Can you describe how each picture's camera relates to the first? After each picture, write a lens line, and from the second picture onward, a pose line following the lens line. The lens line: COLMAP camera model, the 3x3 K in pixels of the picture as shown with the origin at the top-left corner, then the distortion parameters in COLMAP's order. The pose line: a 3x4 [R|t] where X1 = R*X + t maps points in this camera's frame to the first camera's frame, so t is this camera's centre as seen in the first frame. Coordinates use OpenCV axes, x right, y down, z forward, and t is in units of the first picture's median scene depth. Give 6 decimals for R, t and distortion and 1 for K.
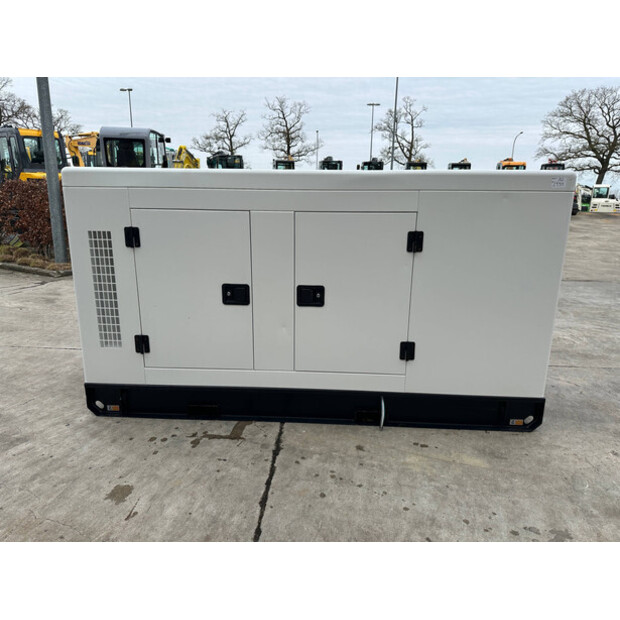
lens RADIAL K [[437.5, 0, 307.4], [0, 437.5, 306.2], [0, 0, 1]] dist [0.020003, -0.023379]
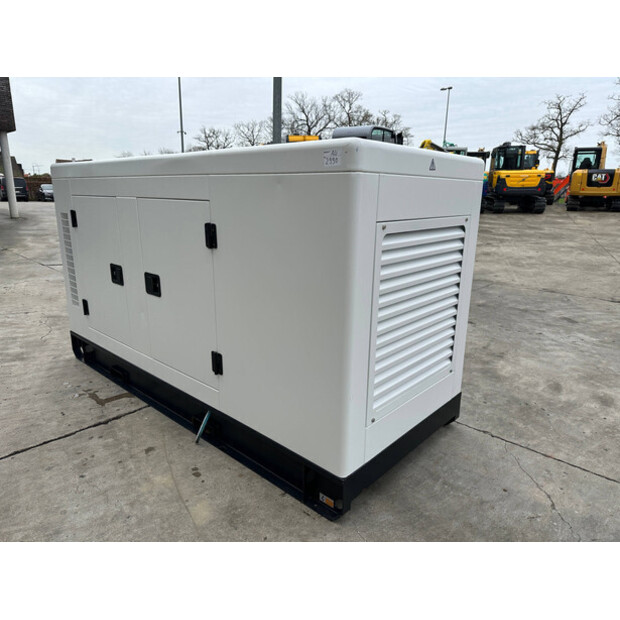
lens RADIAL K [[437.5, 0, 310.9], [0, 437.5, 304.5], [0, 0, 1]] dist [0.020003, -0.023379]
pose [[0.777475, 0.155261, -0.609448, 0.878475], [-0.153318, 0.986603, 0.055756, -0.088031], [0.609940, 0.050090, 0.790863, 0.425252]]
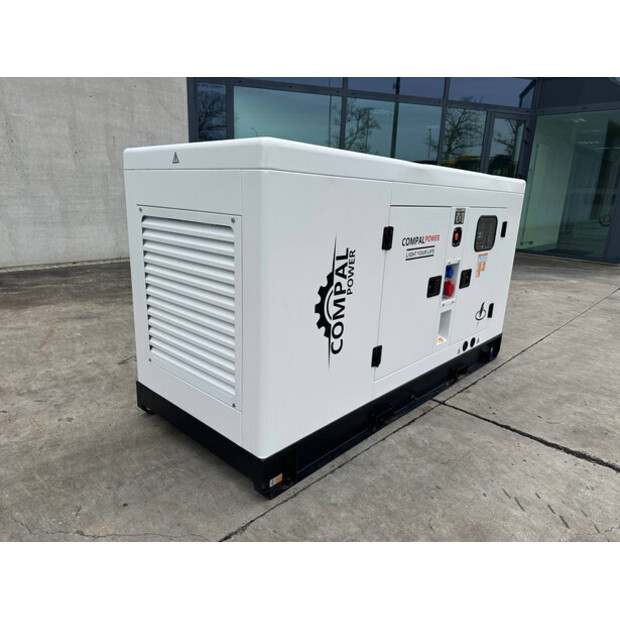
lens RADIAL K [[437.5, 0, 312.6], [0, 437.5, 313.2], [0, 0, 1]] dist [0.020003, -0.023379]
pose [[-0.637847, 0.163054, -0.752705, 1.020231], [-0.227417, 0.893876, 0.386350, -0.407520], [0.735821, 0.417610, -0.533075, 1.776188]]
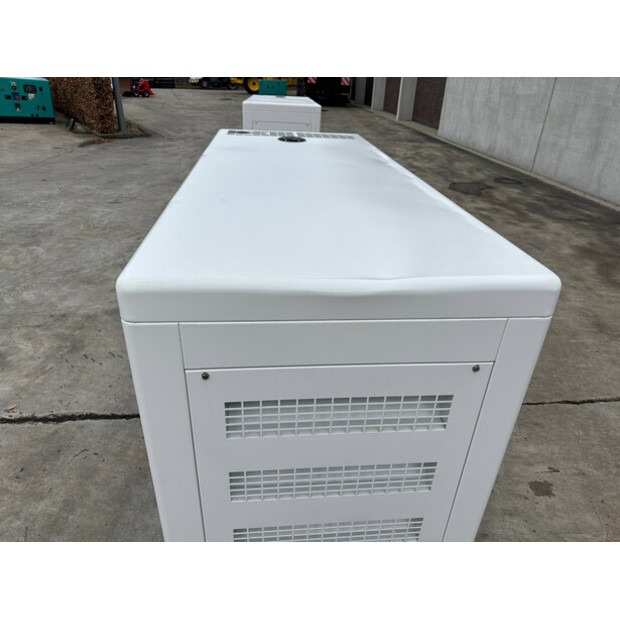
lens RADIAL K [[437.5, 0, 312.8], [0, 437.5, 313.3], [0, 0, 1]] dist [0.020003, -0.023379]
pose [[-0.150846, -0.494850, 0.855785, -0.881771], [0.186113, 0.835995, 0.516212, -0.544127], [-0.970880, 0.237141, -0.034009, 1.213053]]
